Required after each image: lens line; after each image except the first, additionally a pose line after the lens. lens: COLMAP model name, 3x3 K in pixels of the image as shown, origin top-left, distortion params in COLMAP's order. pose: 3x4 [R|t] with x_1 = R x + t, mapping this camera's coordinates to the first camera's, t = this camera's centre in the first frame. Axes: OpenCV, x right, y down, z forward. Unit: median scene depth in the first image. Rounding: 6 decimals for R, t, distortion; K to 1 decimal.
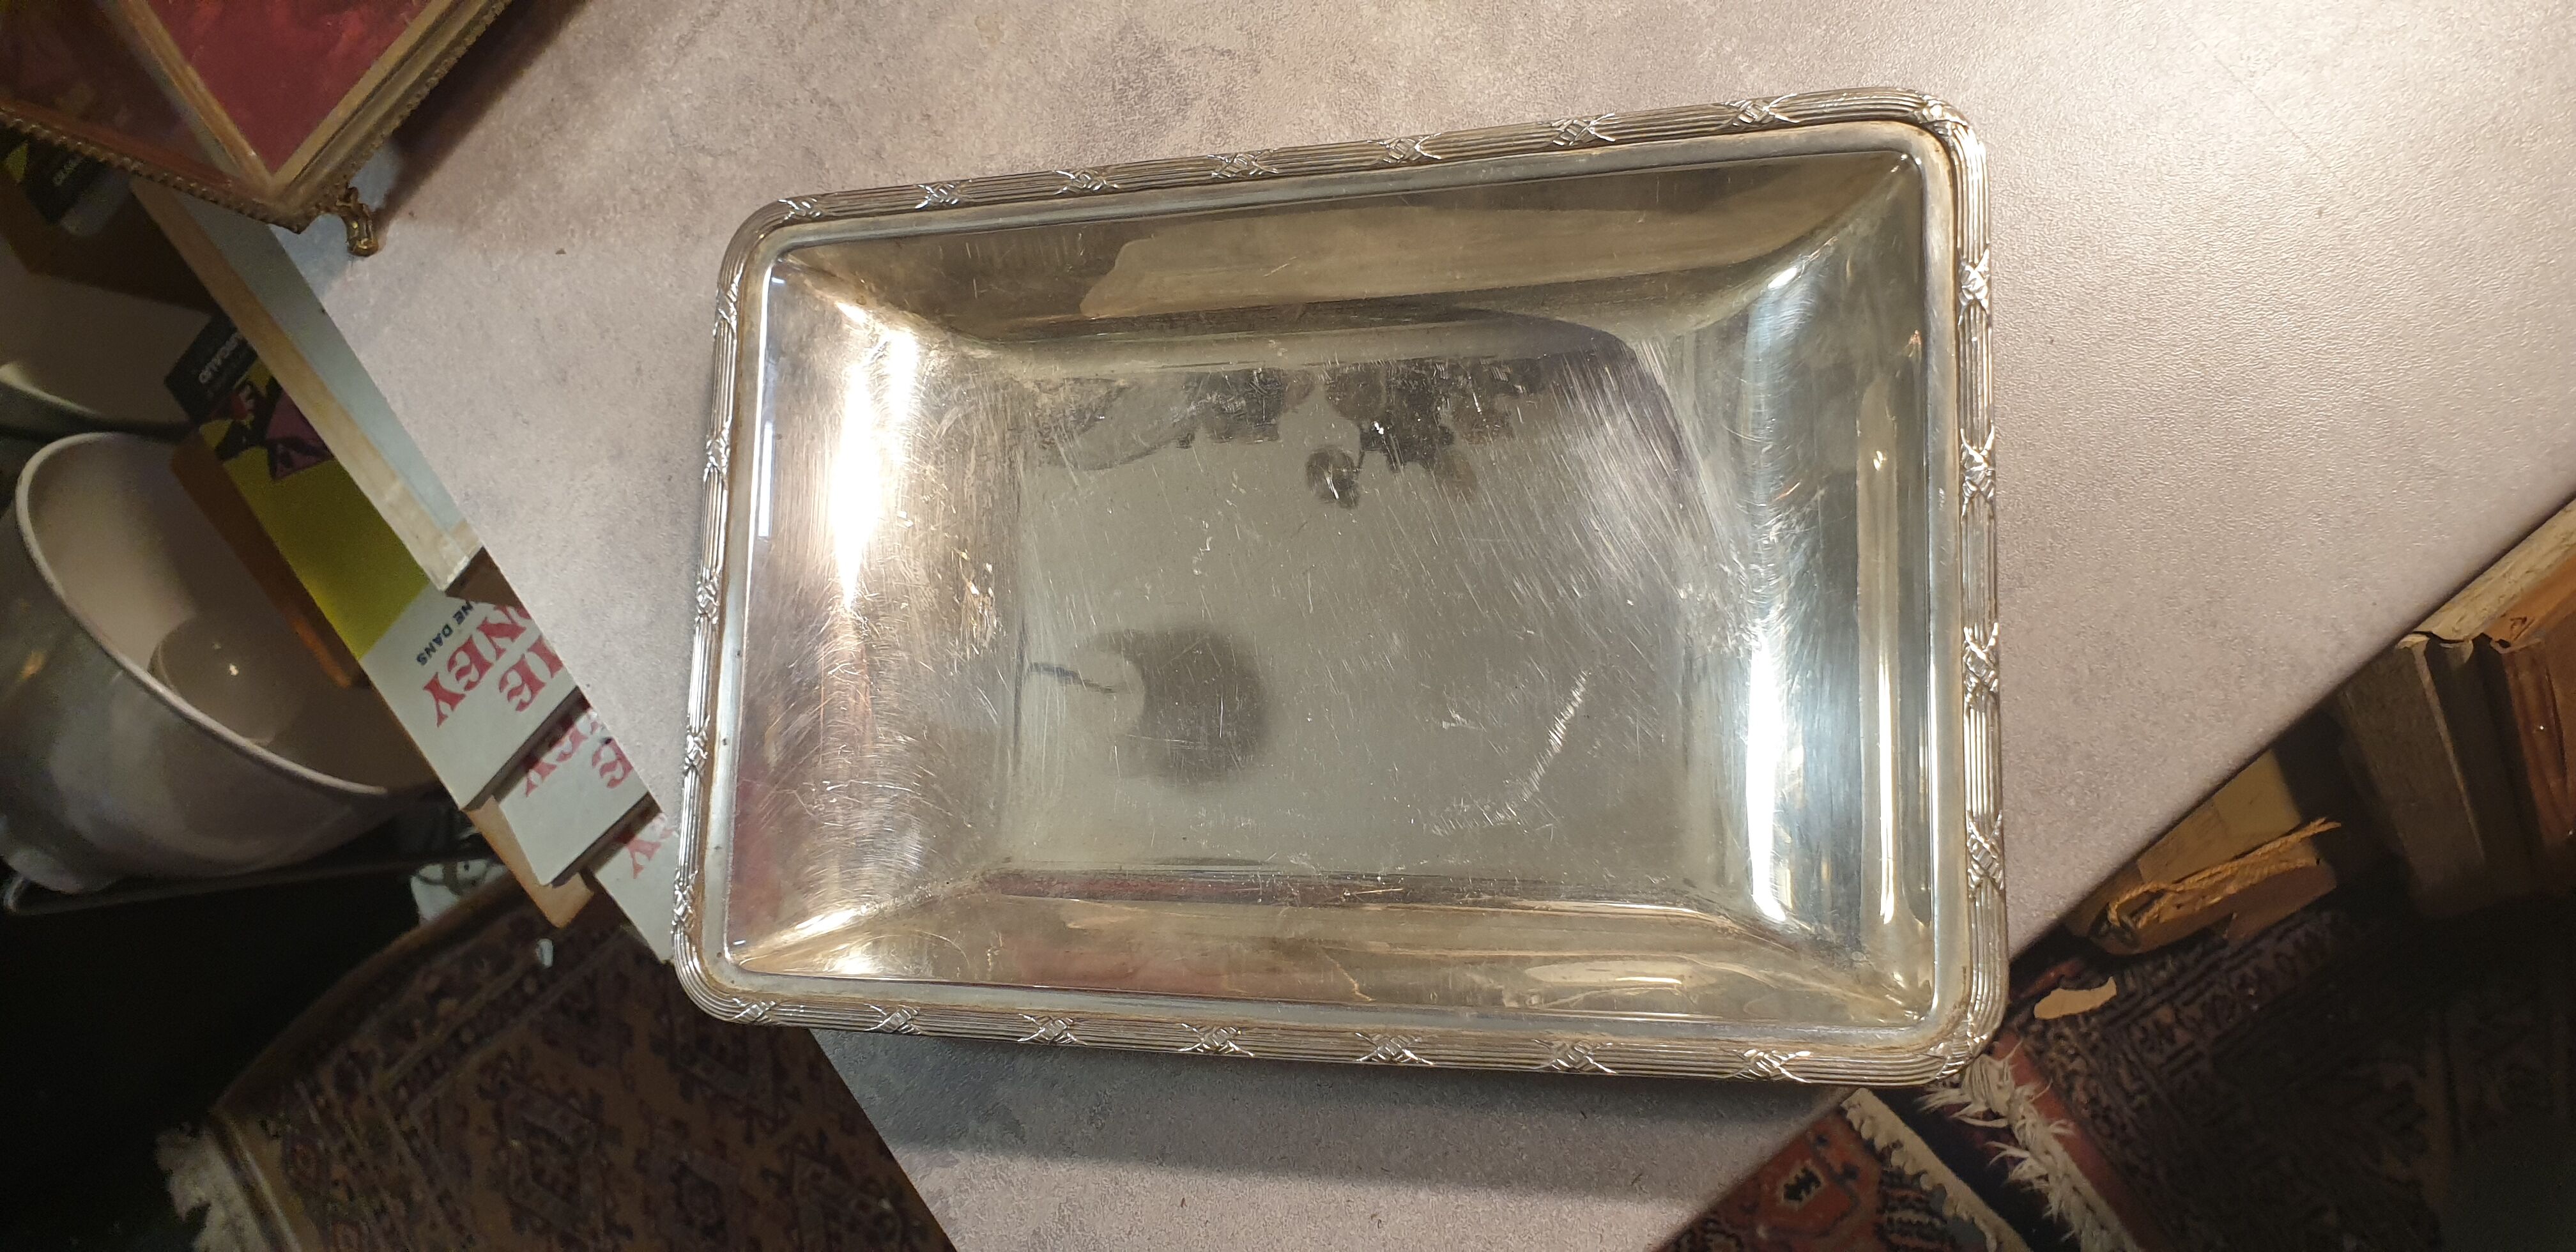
lens RADIAL K [[1913.0, 0, 1288.0], [0, 1913.0, 626.0], [0, 0, 1]] dist [0.035058, 0.001940]
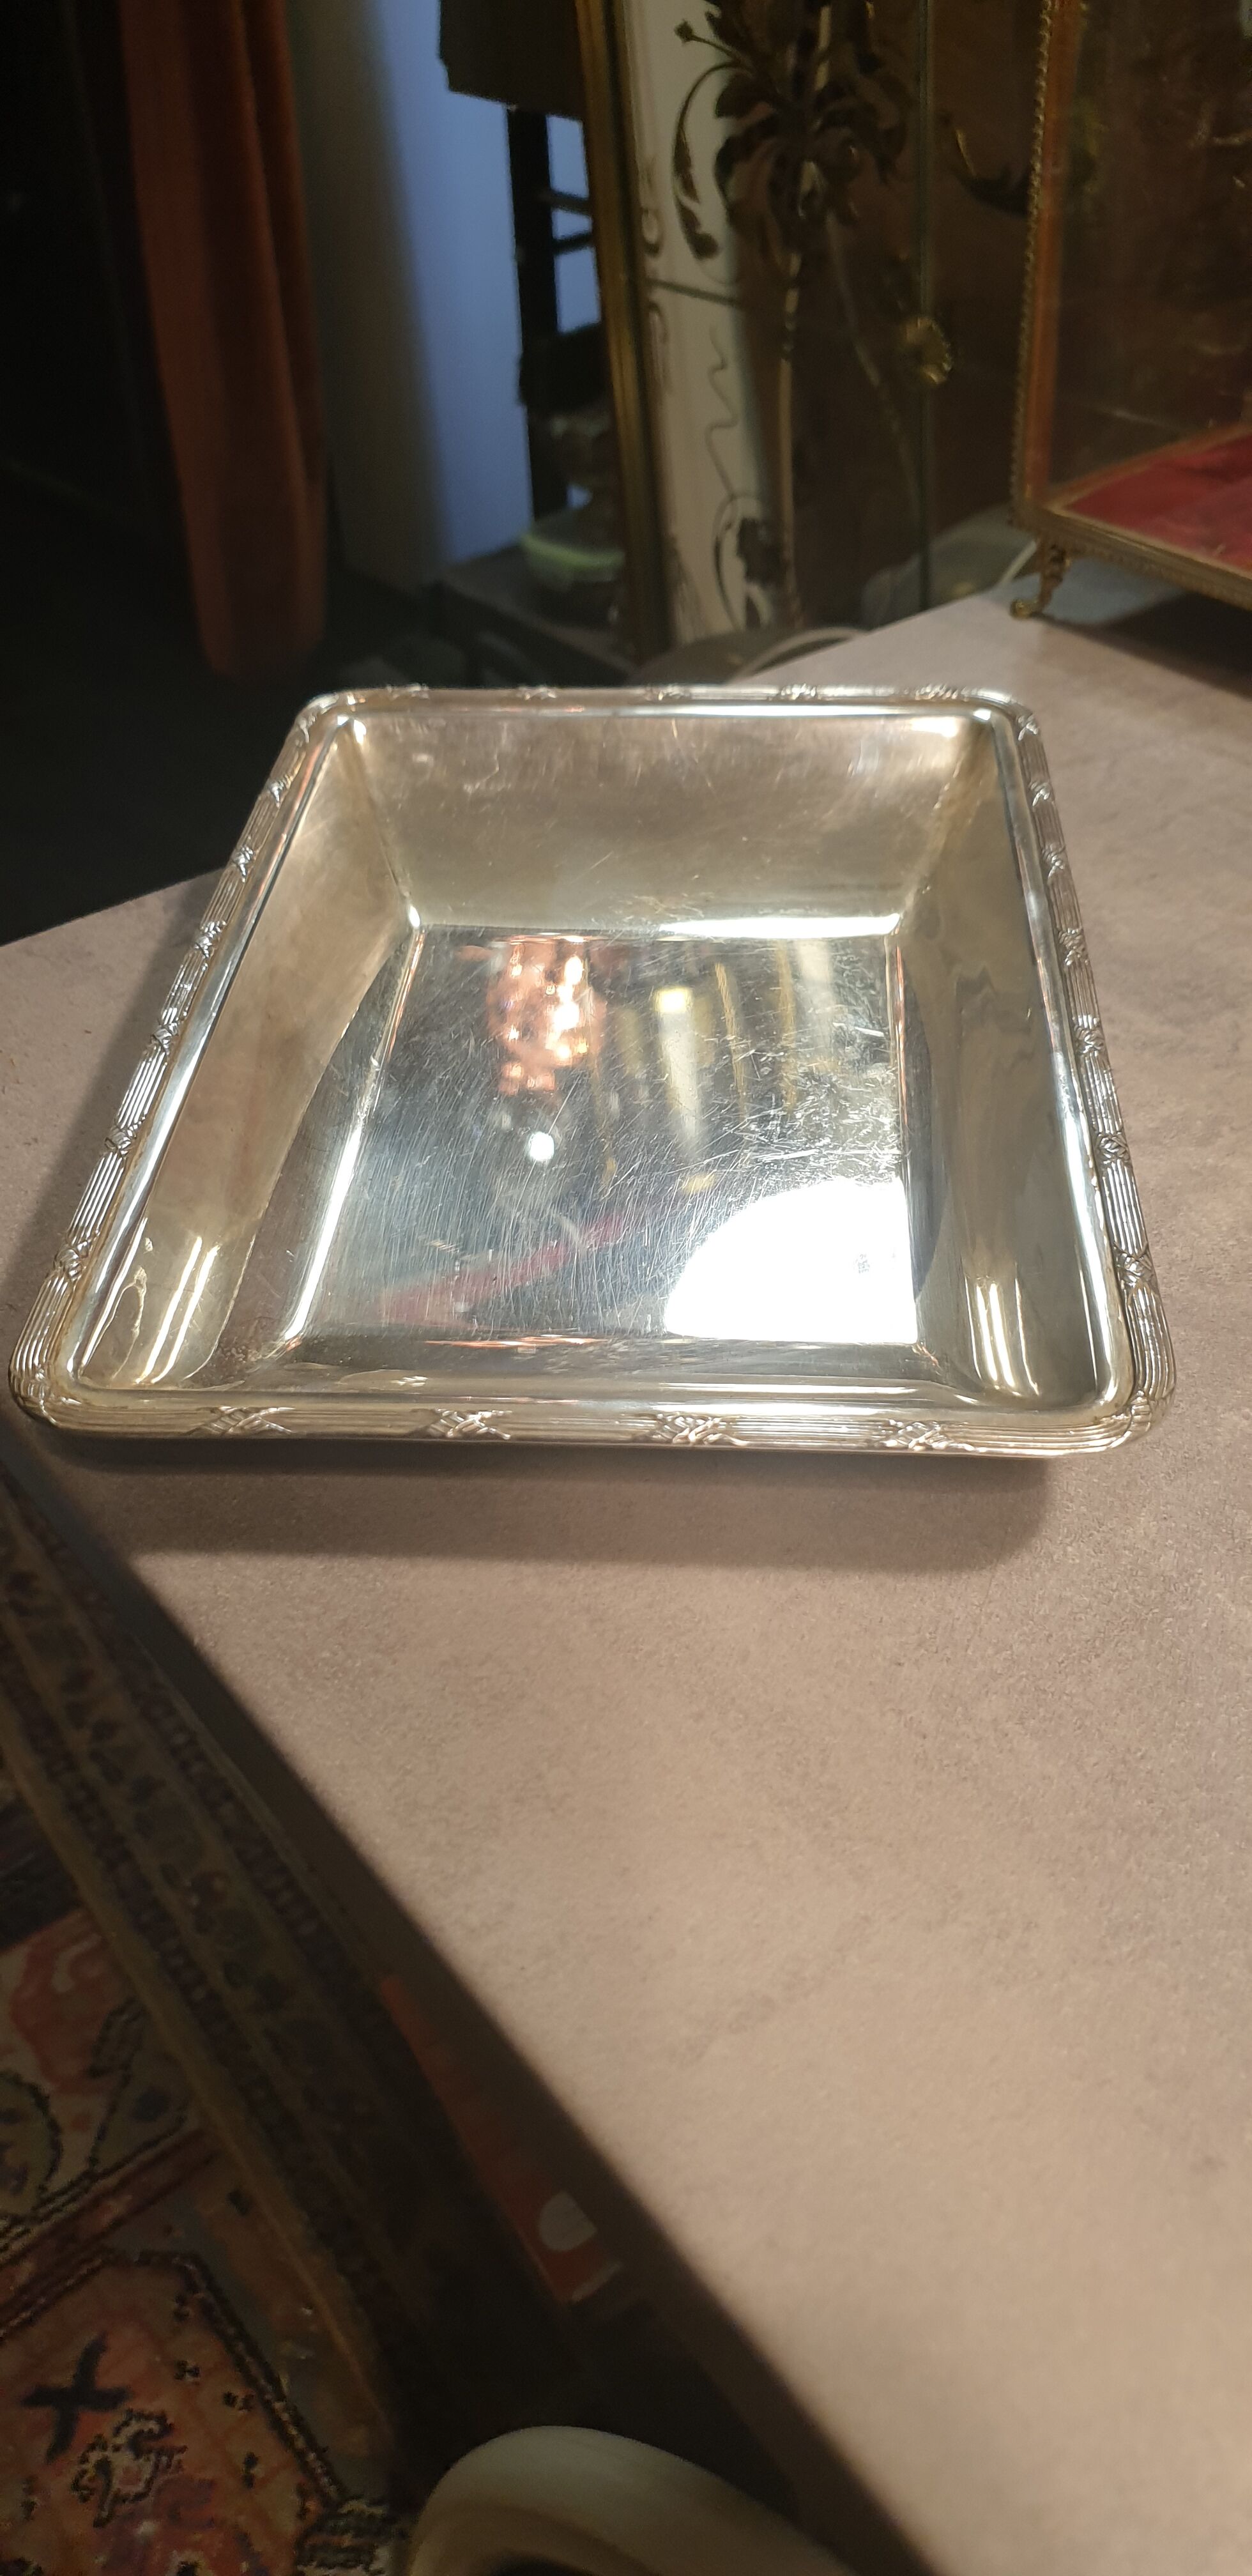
lens RADIAL K [[1913.0, 0, 626.0], [0, 1913.0, 1288.0], [0, 0, 1]] dist [0.035058, 0.001940]
pose [[-0.024204, 0.870073, -0.492329, 0.489176], [-0.985482, 0.062016, 0.158048, -0.128436], [0.168045, 0.489007, 0.855940, 0.171668]]
